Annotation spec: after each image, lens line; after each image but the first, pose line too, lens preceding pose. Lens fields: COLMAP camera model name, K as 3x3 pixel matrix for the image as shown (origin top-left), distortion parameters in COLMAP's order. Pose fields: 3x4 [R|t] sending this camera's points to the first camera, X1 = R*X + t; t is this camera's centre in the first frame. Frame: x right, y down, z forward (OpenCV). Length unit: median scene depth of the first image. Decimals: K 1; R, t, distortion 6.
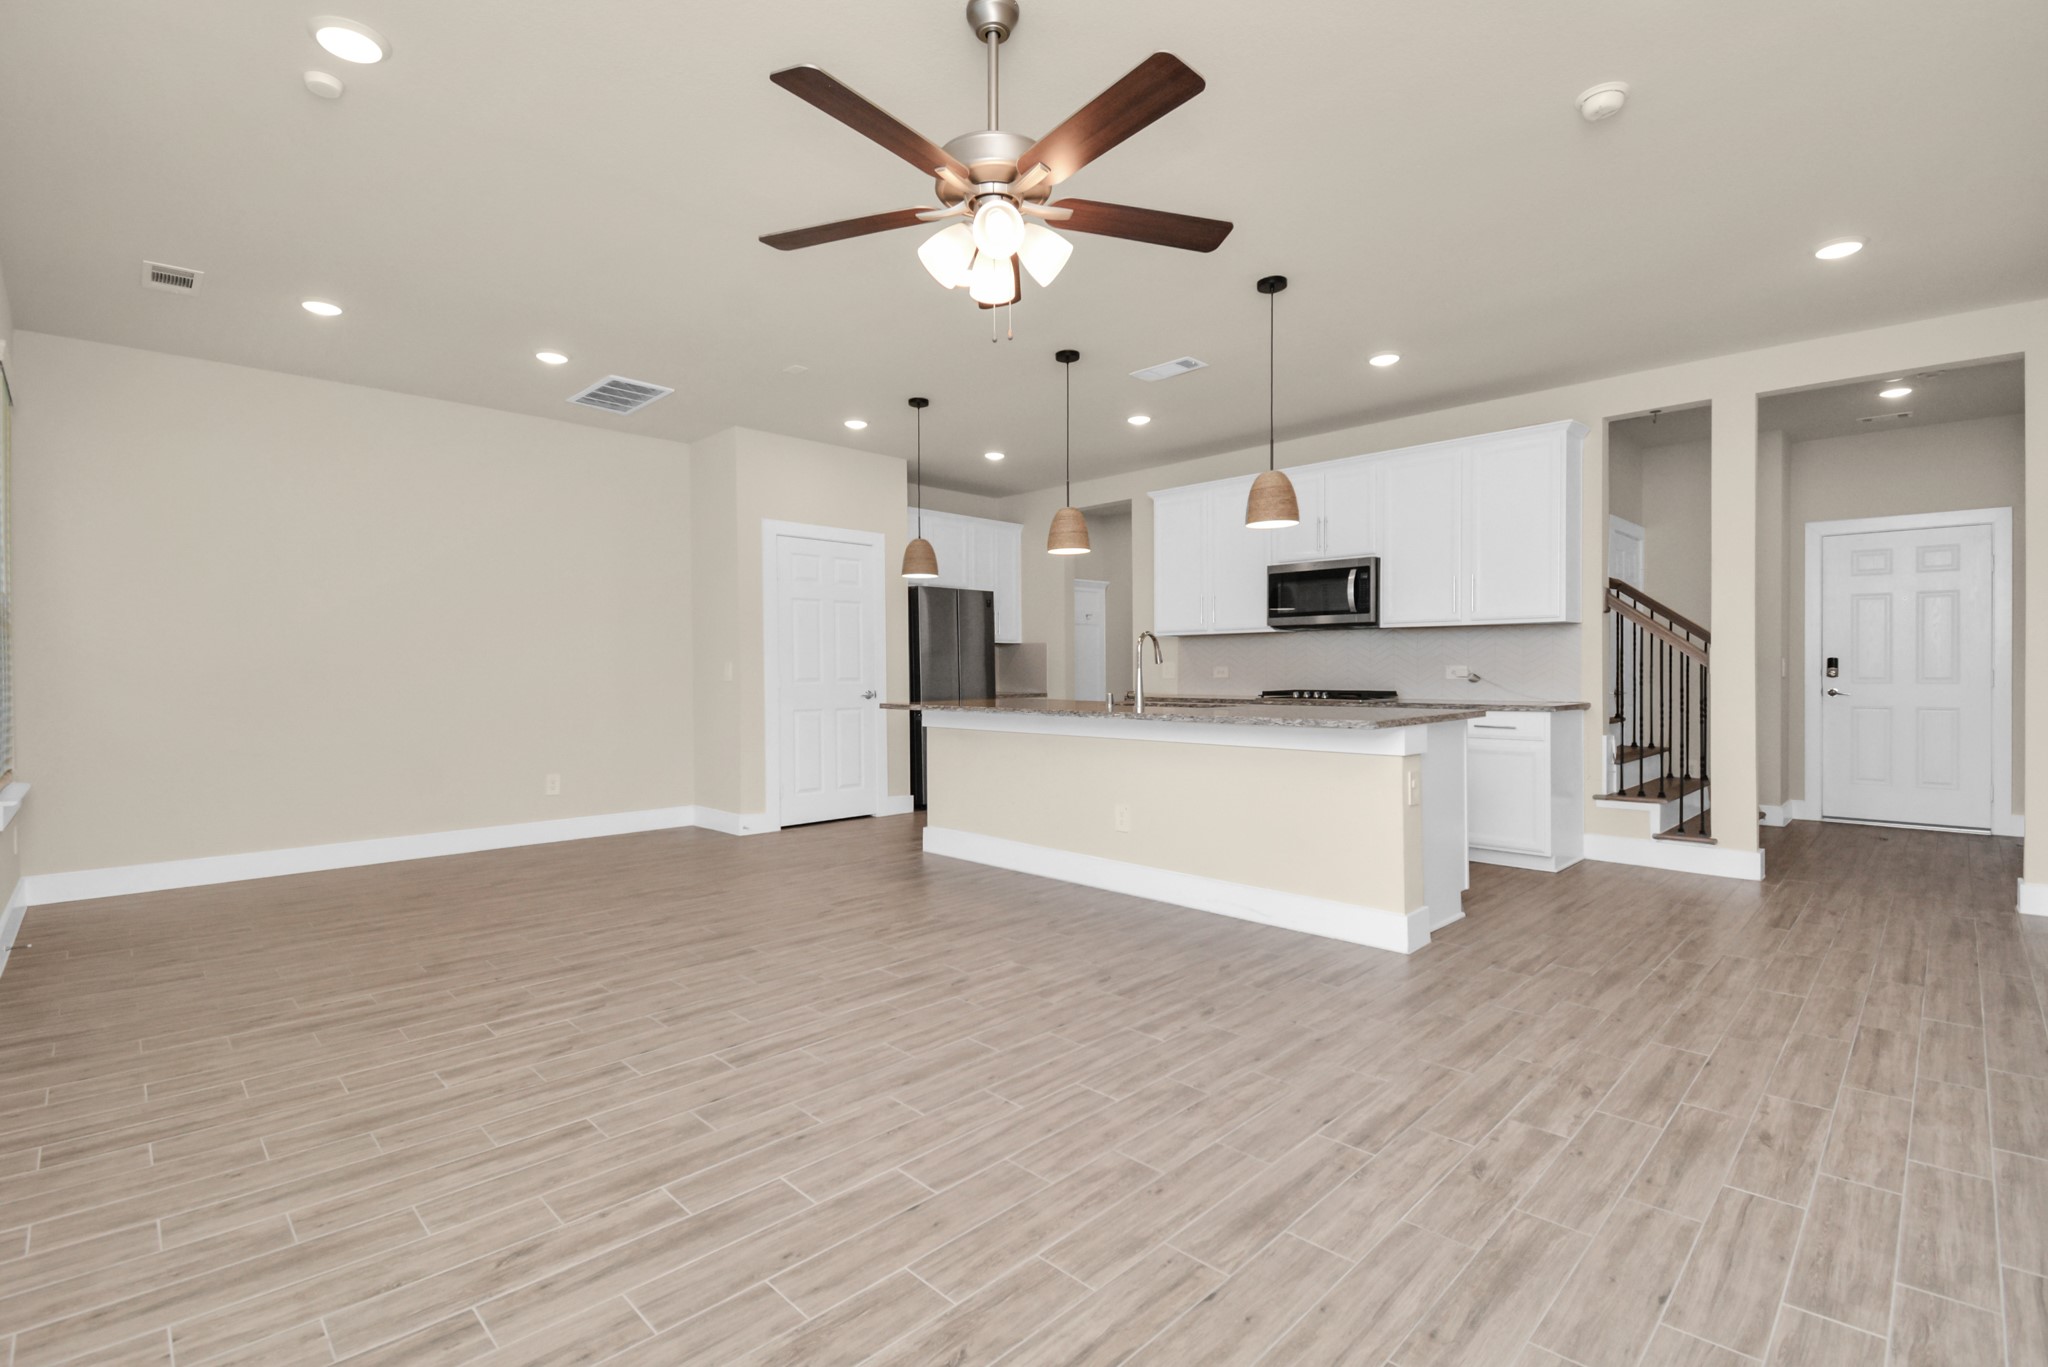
lens RADIAL K [[933.0, 0, 913.4], [0, 933.0, 684.8], [0, 0, 1]] dist [0.013791, -0.016422]
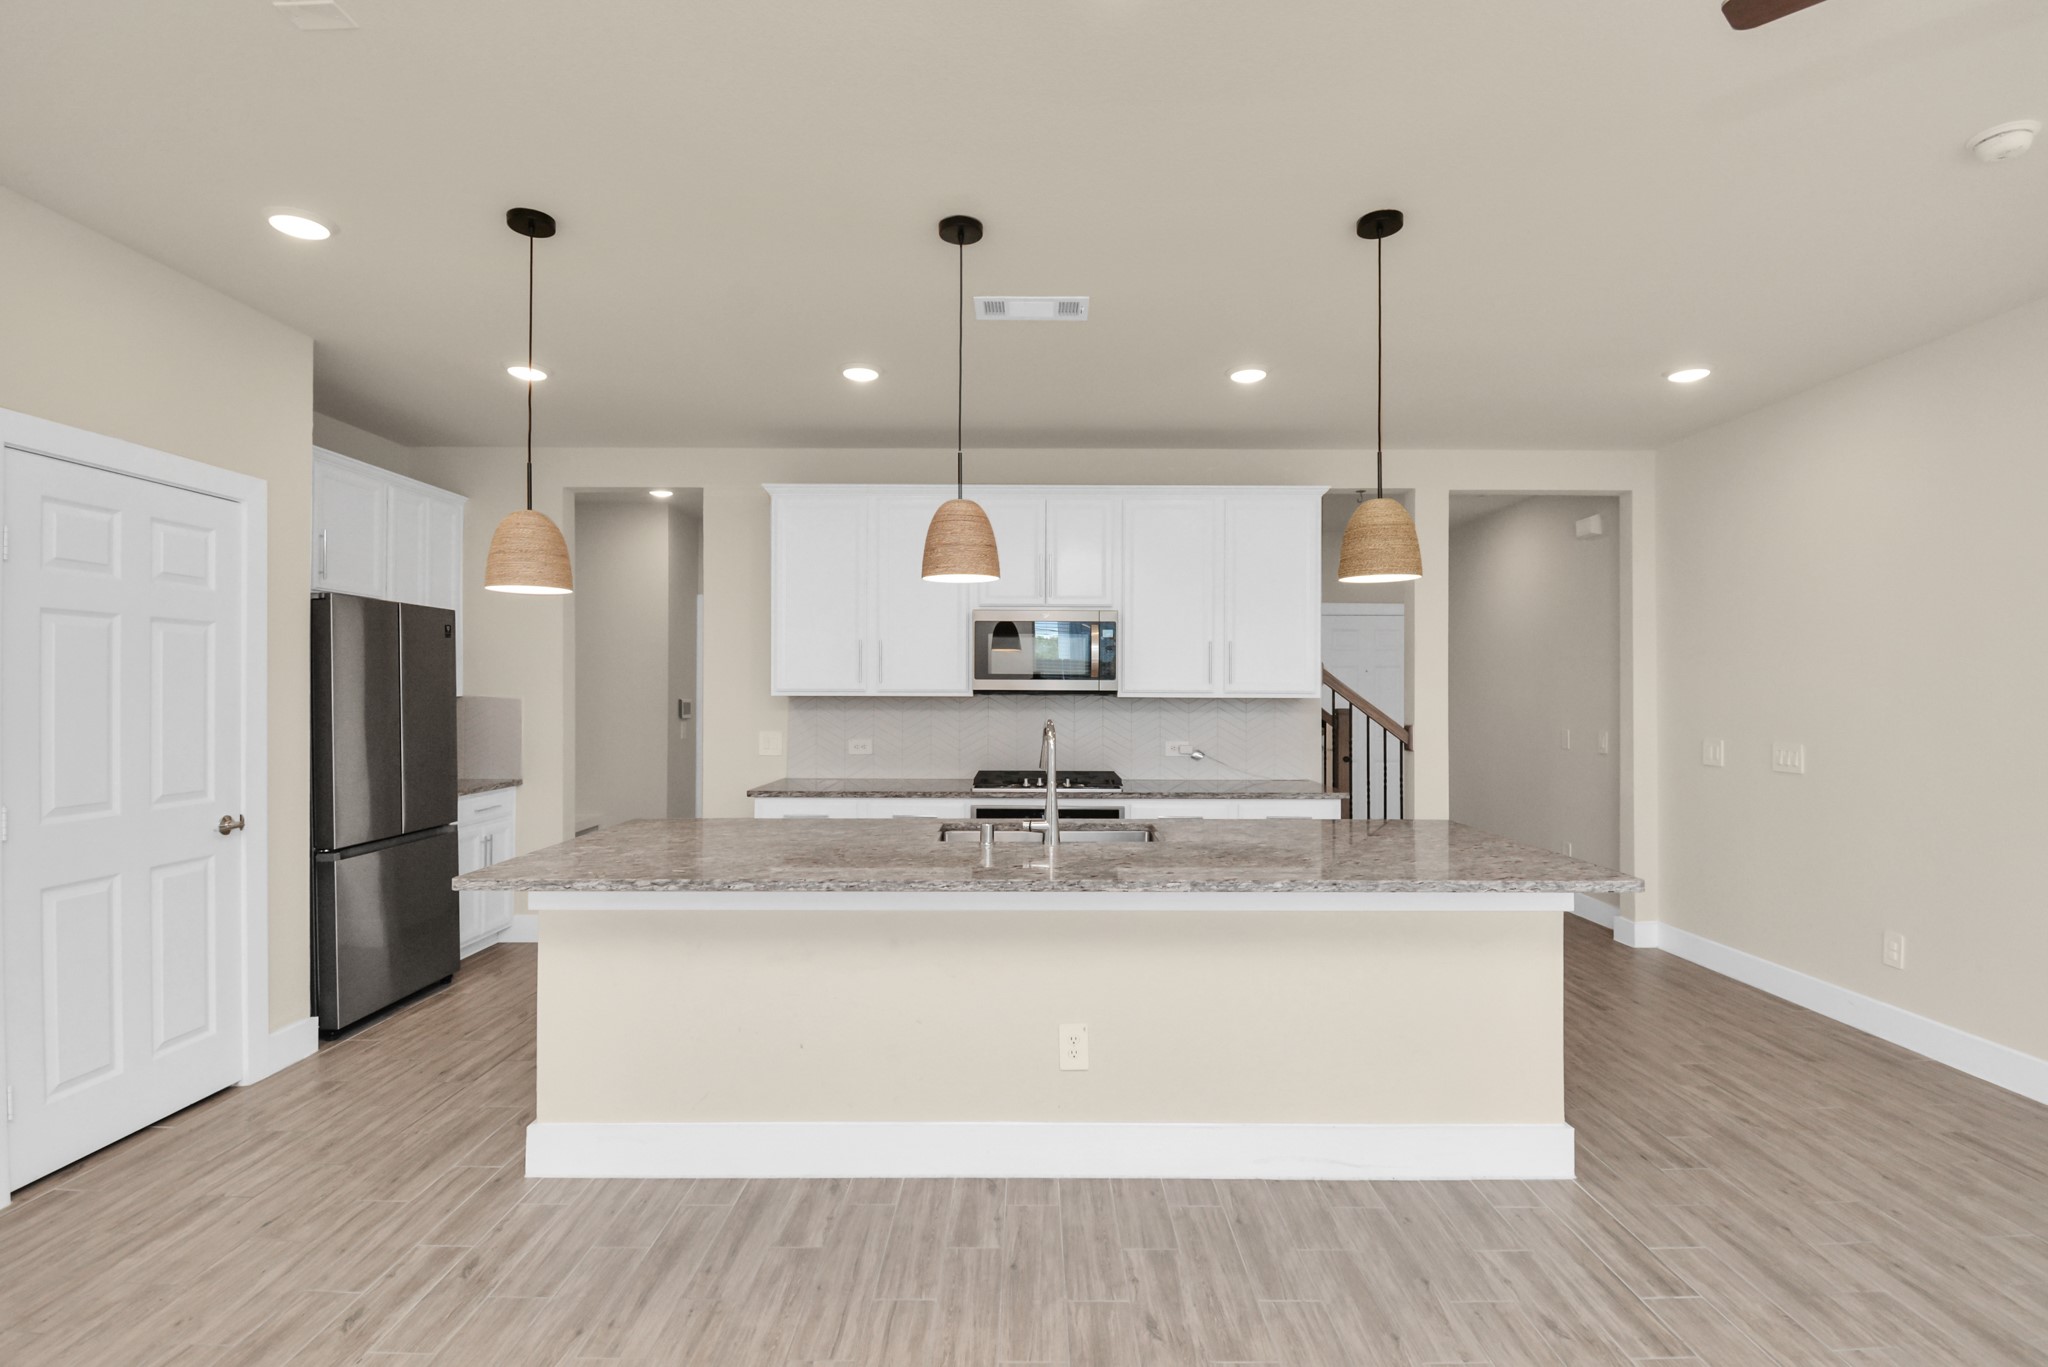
lens RADIAL K [[1005.7, 0, 1065.0], [0, 1005.7, 678.8], [0, 0, 1]] dist [0.026040, -0.030677]
pose [[0.640594, 0.015158, 0.767730, -0.383936], [0.011393, 0.999507, -0.029240, -0.095787], [-0.767795, 0.027477, 0.640106, 0.872074]]
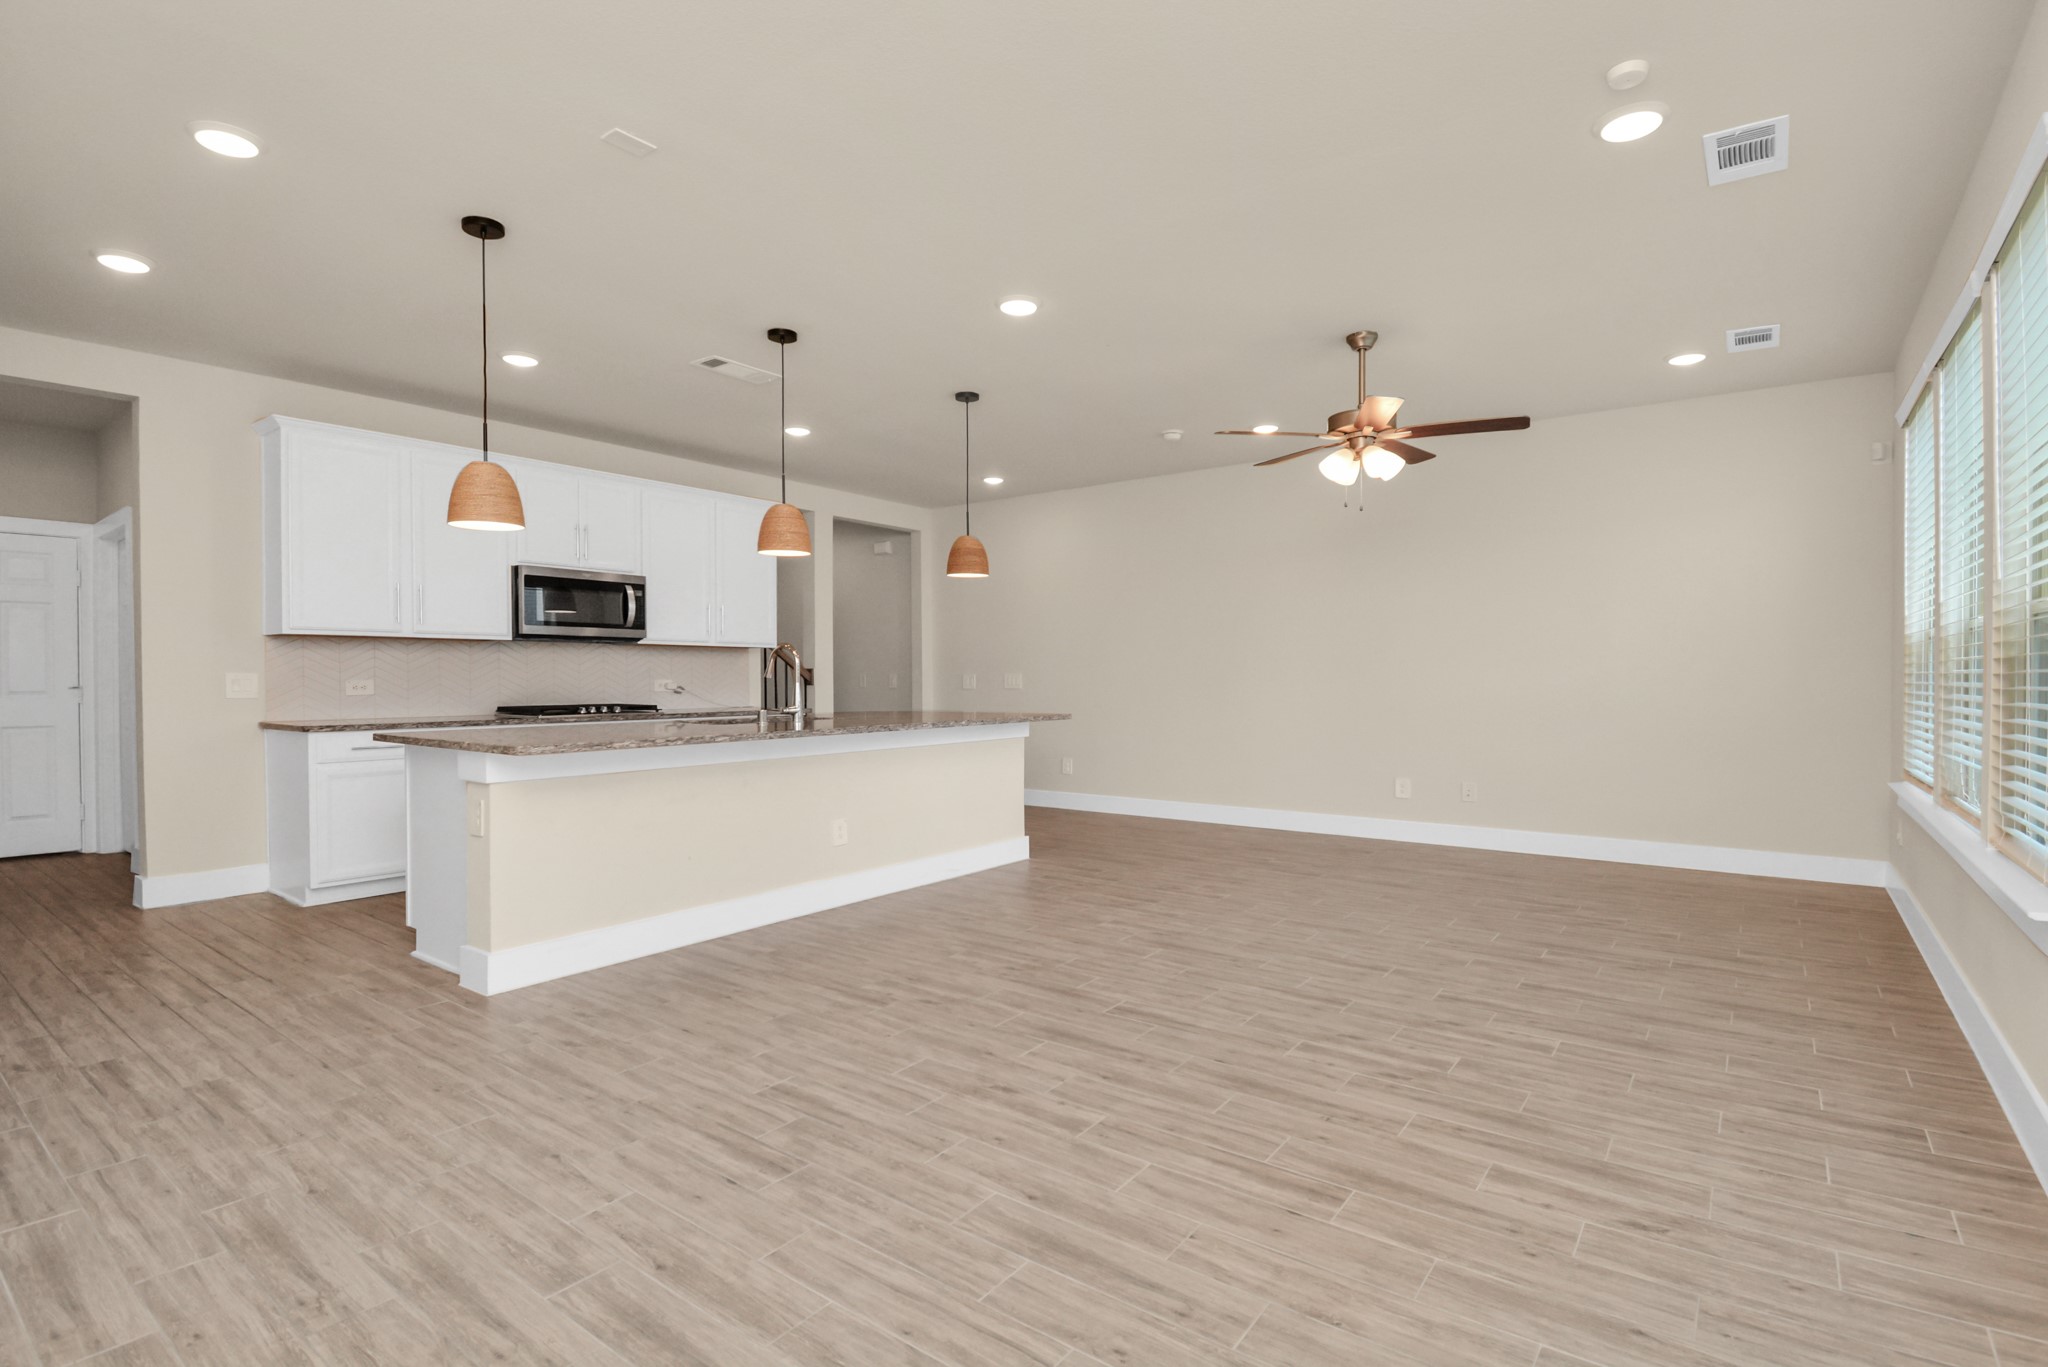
lens RADIAL K [[967.3, 0, 1024.0], [0, 967.3, 683.5], [0, 0, 1]] dist [-0.000804, -0.000331]
pose [[-0.206286, 0.000070, 0.978492, -1.203465], [0.020123, 0.999789, 0.004171, -0.022204], [-0.978285, 0.020550, -0.206244, 1.483192]]
